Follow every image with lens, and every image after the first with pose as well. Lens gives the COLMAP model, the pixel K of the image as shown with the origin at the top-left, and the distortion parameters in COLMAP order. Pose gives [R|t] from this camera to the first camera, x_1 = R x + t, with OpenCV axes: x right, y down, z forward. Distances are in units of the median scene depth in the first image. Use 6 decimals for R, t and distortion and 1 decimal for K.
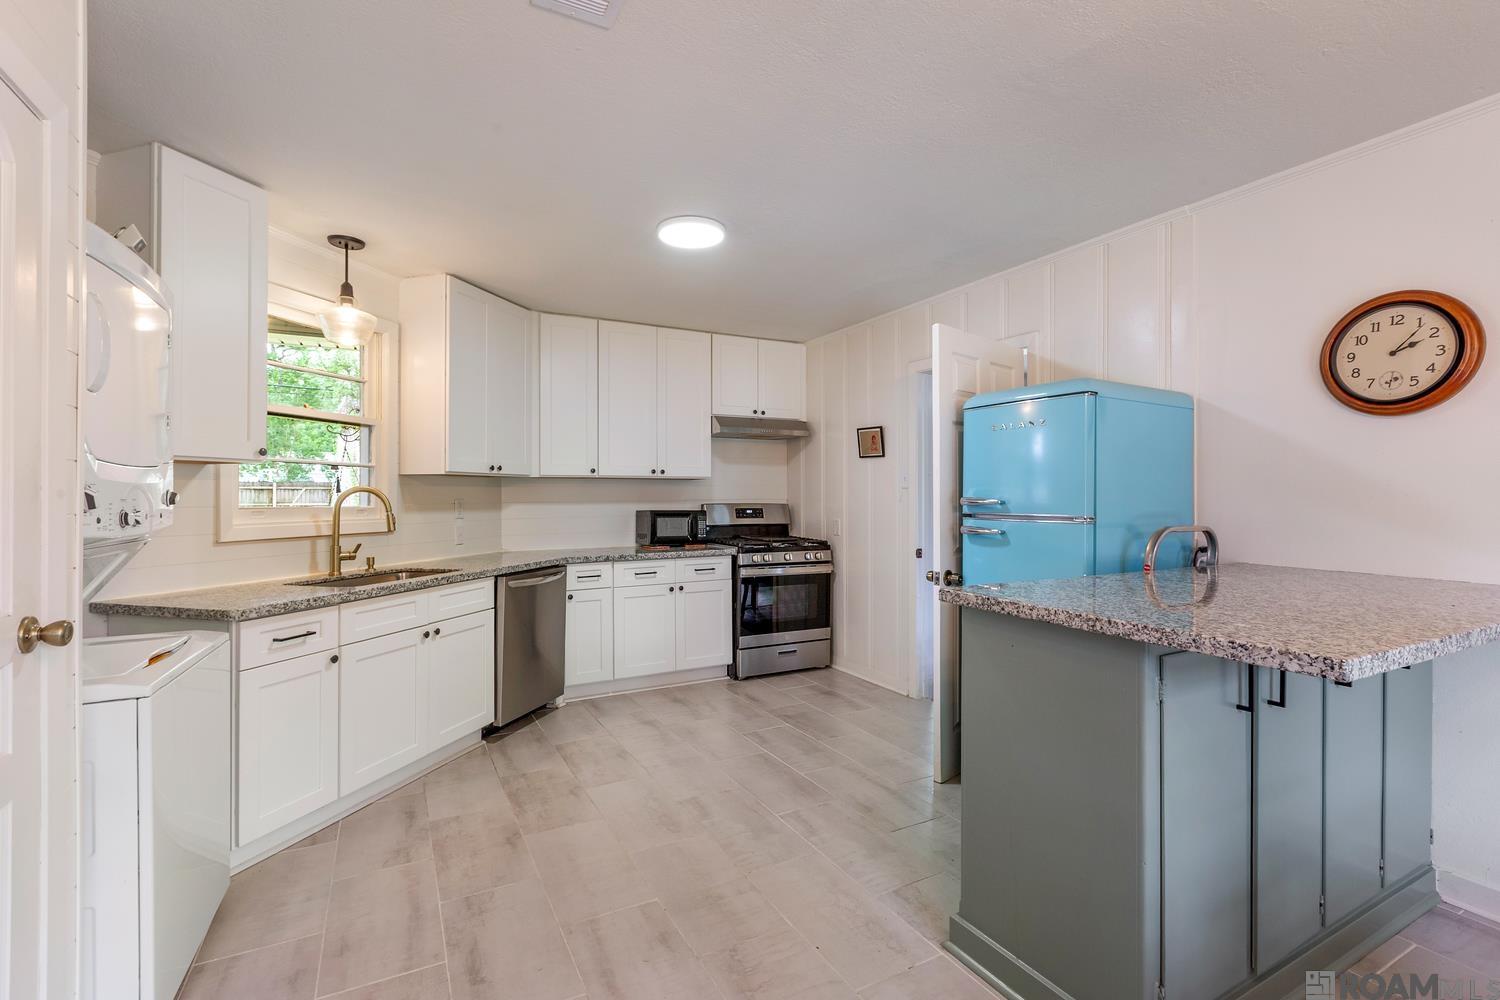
lens RADIAL K [[671.1, 0, 752.8], [0, 671.1, 494.3], [0, 0, 1]] dist [0.000603, 0.000129]
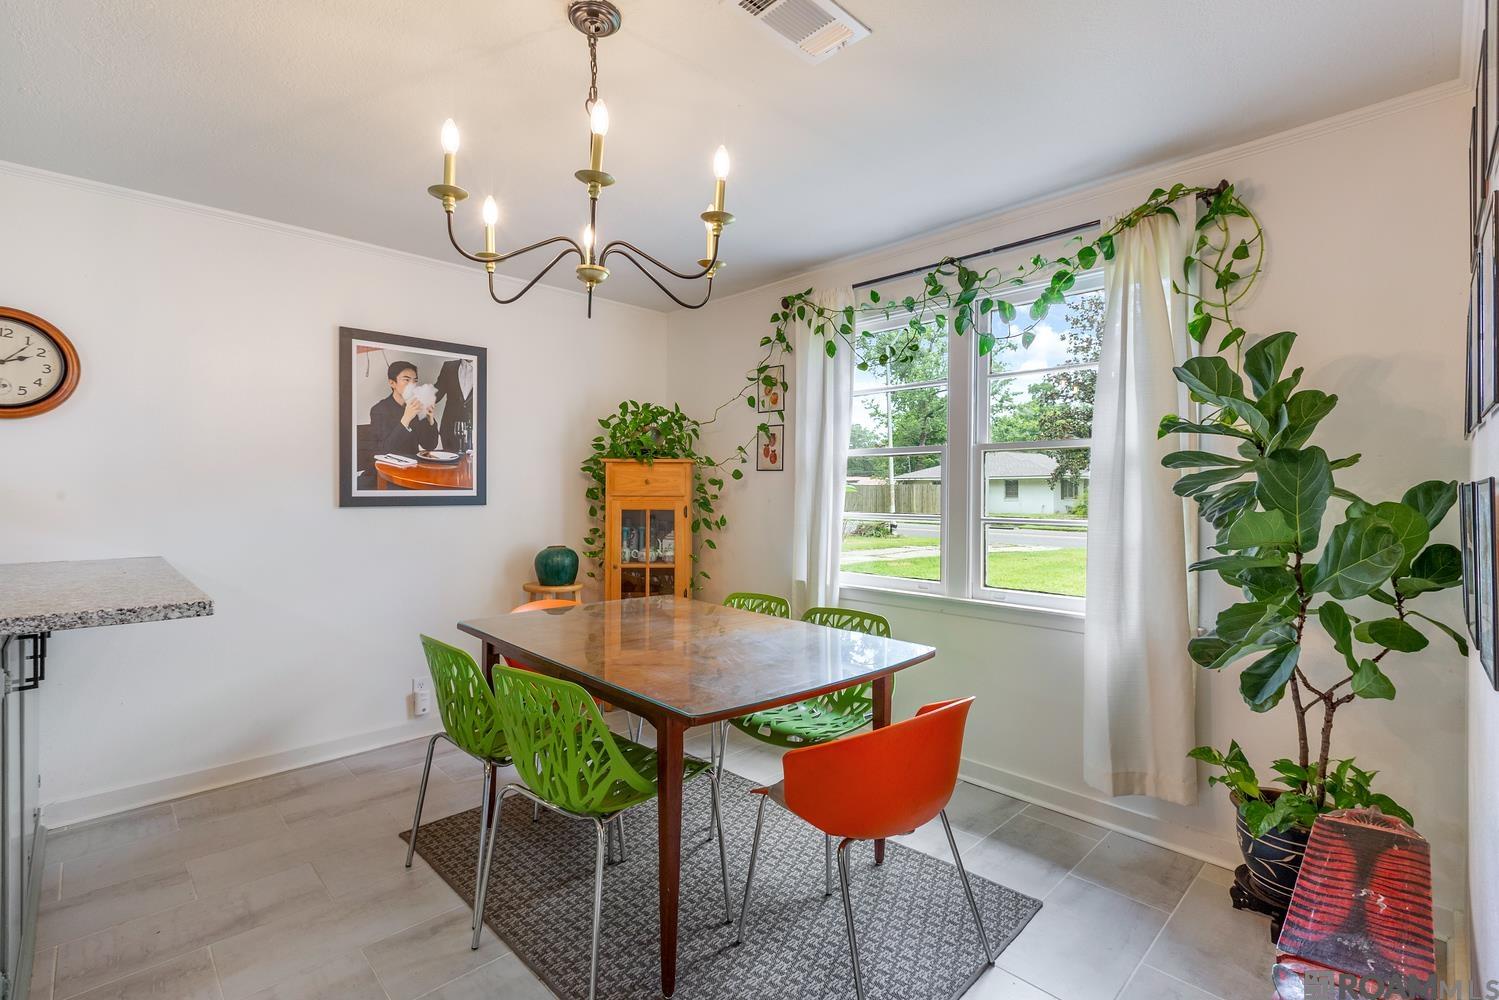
lens RADIAL K [[670.7, 0, 749.3], [0, 670.7, 494.4], [0, 0, 1]] dist [0.000603, 0.000129]
pose [[-0.287136, -0.002269, 0.957887, -0.470293], [-0.002930, 0.999995, 0.001491, 0.001913], [-0.957885, -0.002379, -0.287141, 0.147323]]
